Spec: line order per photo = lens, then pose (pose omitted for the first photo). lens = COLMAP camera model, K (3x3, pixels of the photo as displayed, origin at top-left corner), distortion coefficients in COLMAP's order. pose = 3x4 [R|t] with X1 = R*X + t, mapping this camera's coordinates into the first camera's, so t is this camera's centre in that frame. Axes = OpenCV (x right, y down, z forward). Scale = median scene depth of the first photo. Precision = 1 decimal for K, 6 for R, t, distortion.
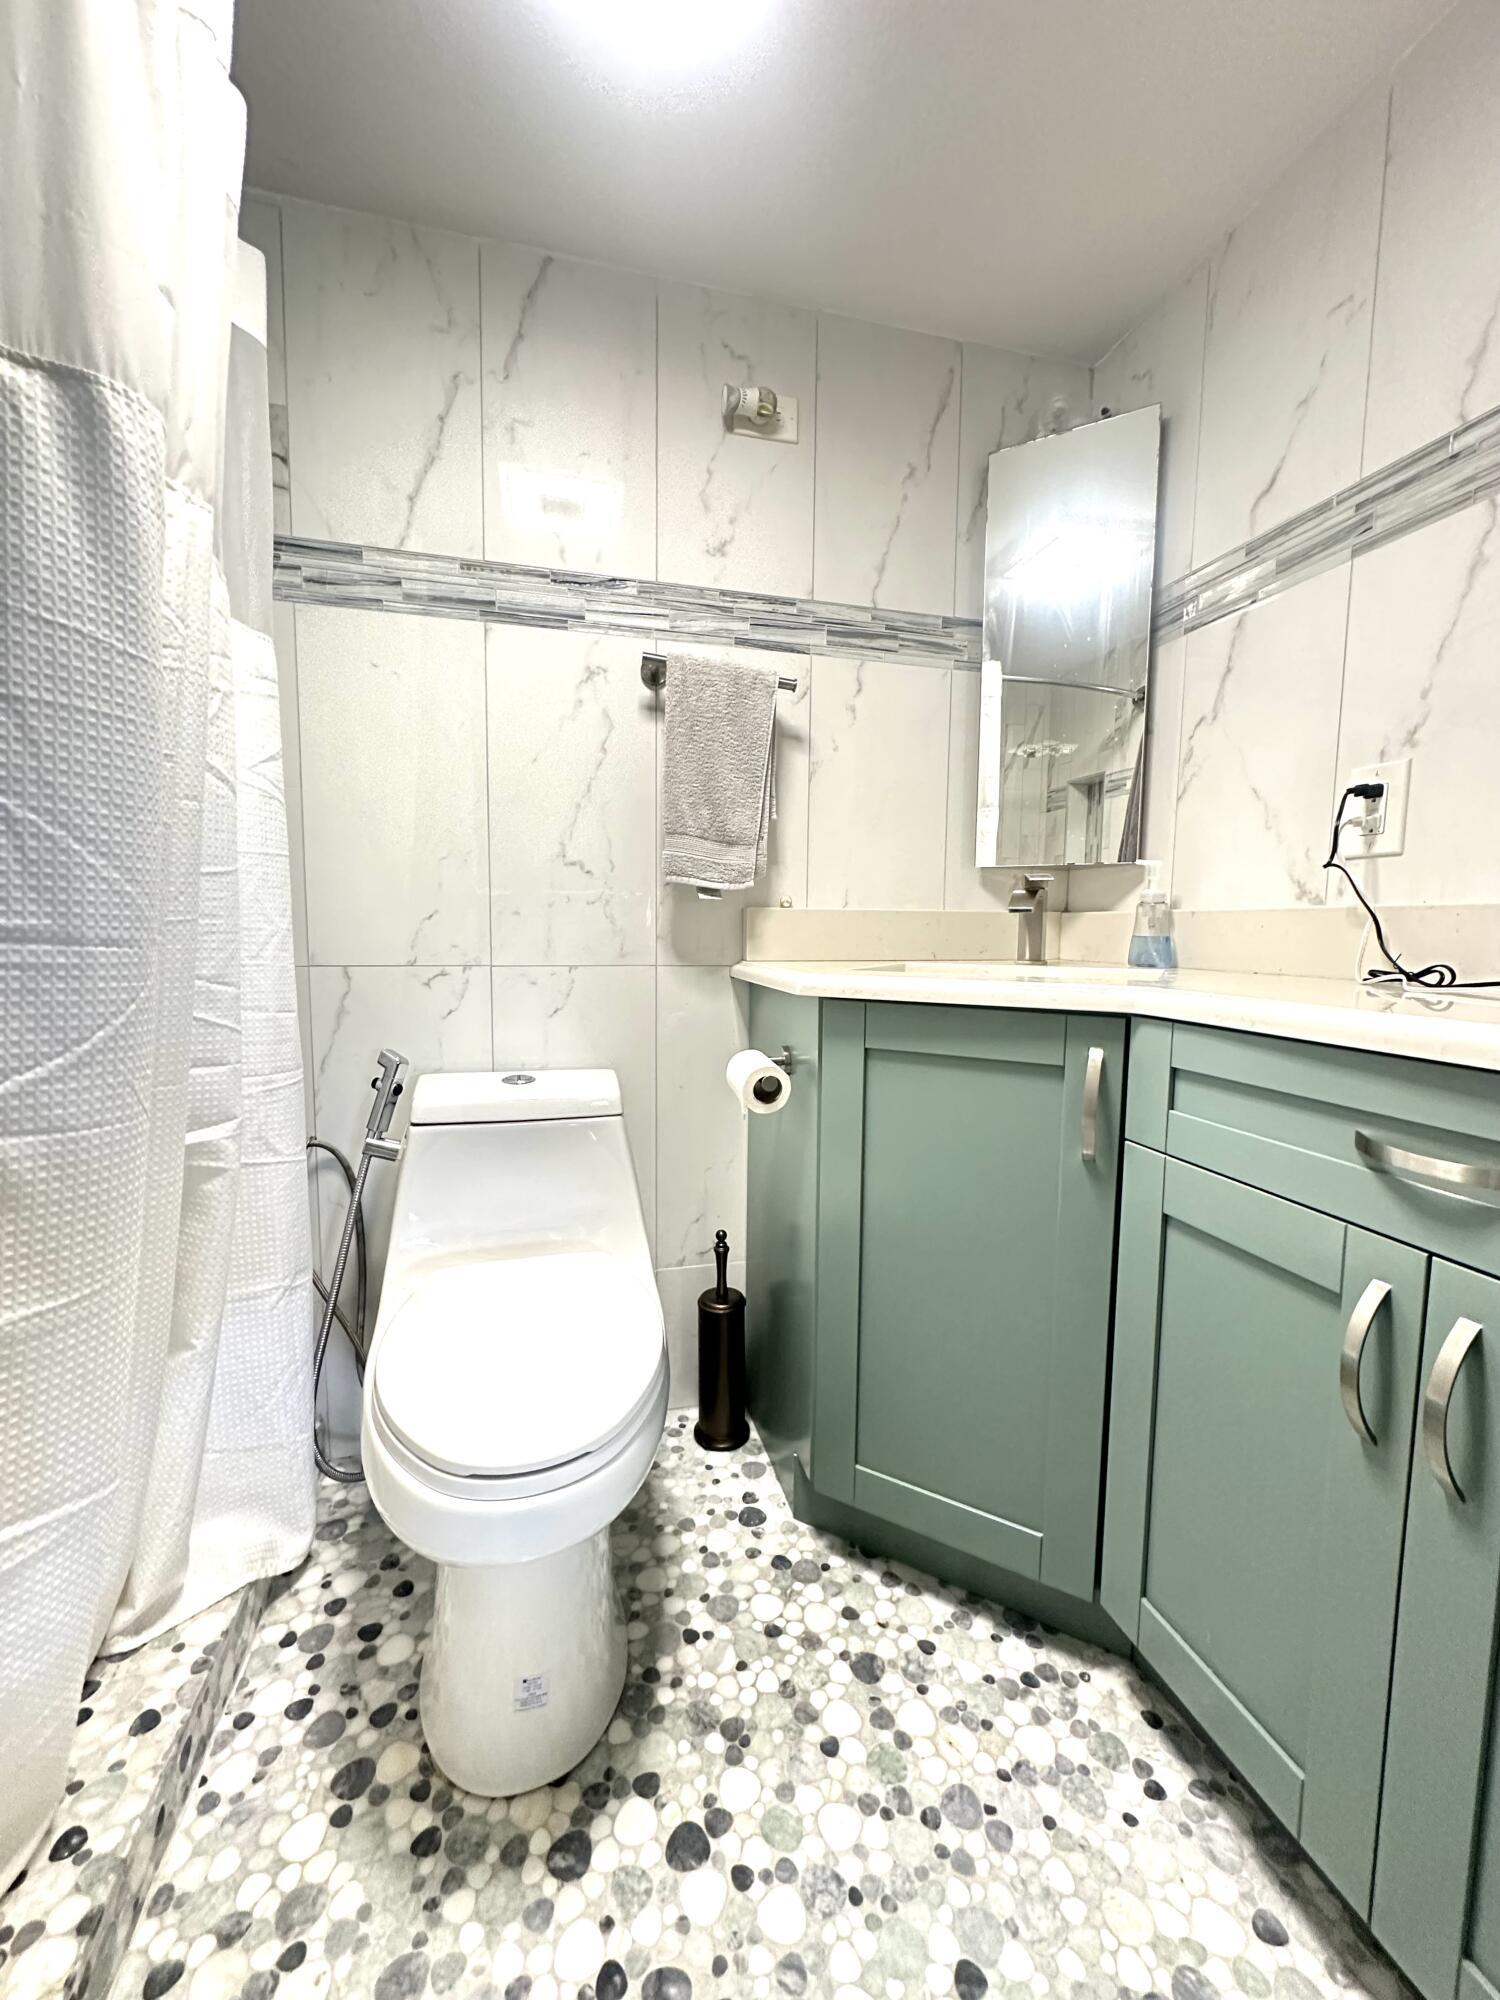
lens RADIAL K [[799.6, 0, 754.0], [0, 799.6, 998.9], [0, 0, 1]] dist [-0.004566, 0.000887]
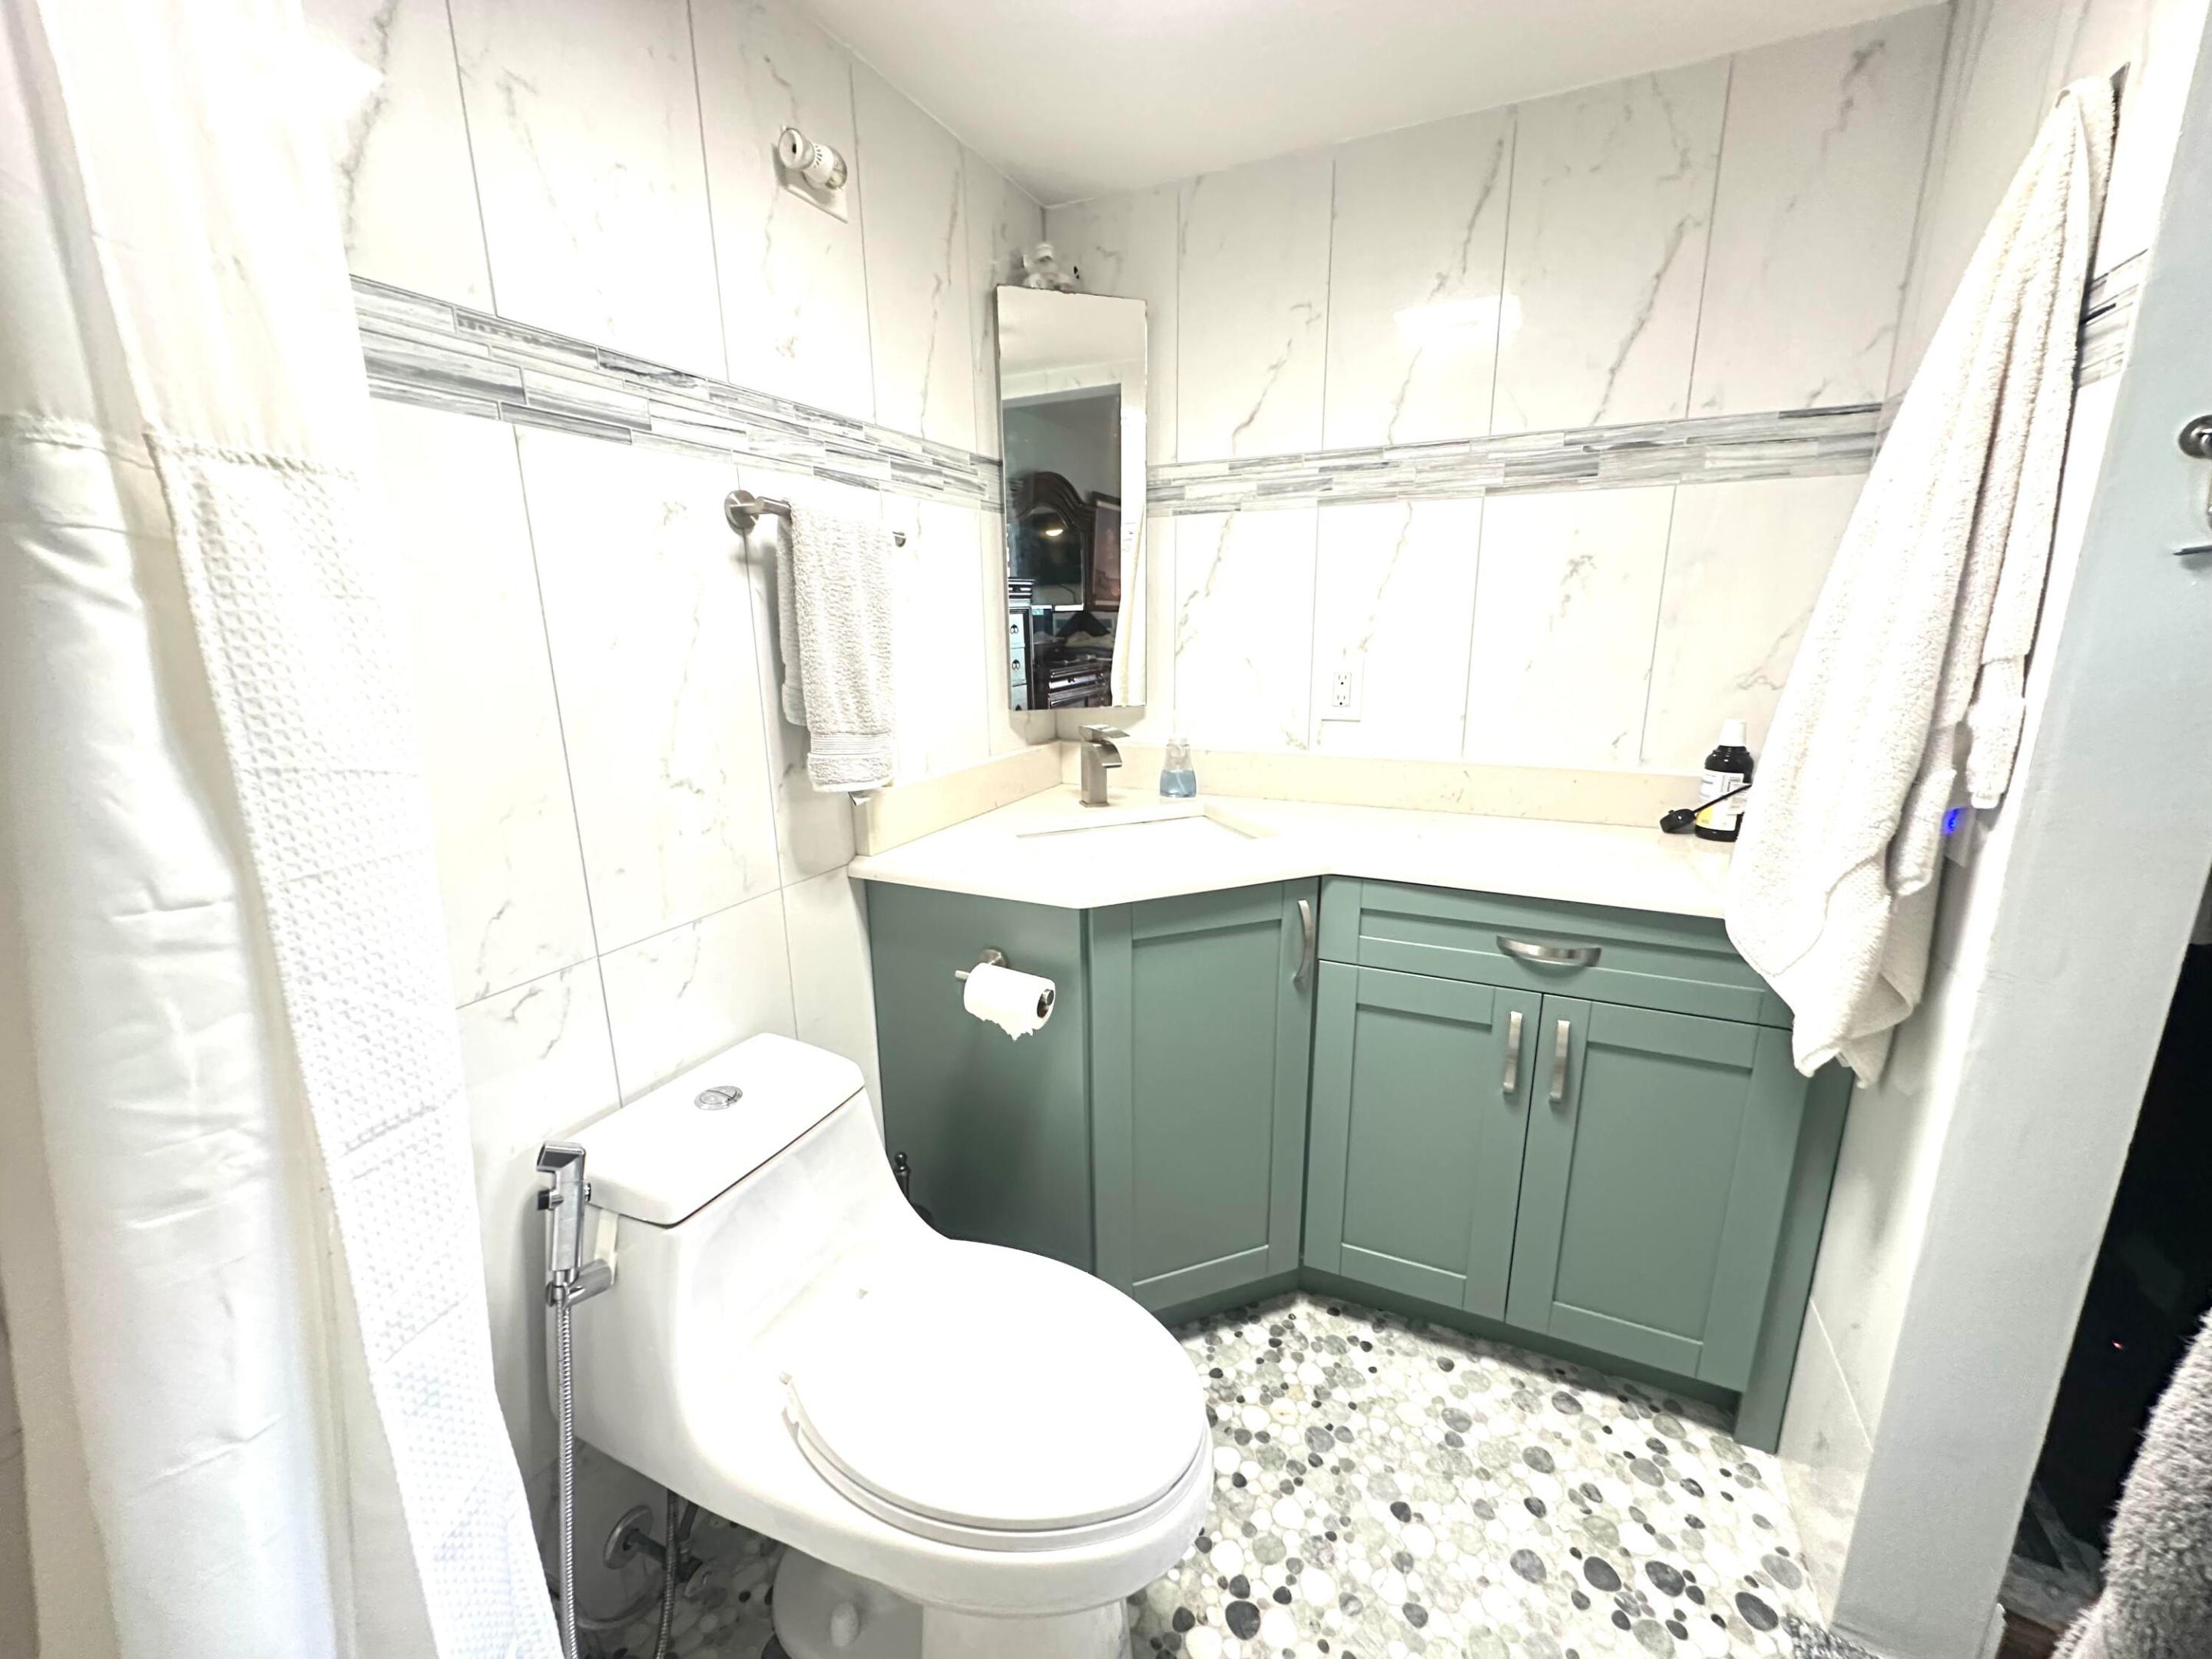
lens RADIAL K [[884.3, 0, 1104.9], [0, 884.3, 825.4], [0, 0, 1]] dist [-0.004566, 0.000887]
pose [[0.634476, -0.196943, 0.747432, -0.831016], [0.088029, 0.979114, 0.183264, -0.348134], [-0.767914, -0.050481, 0.638561, 0.287834]]
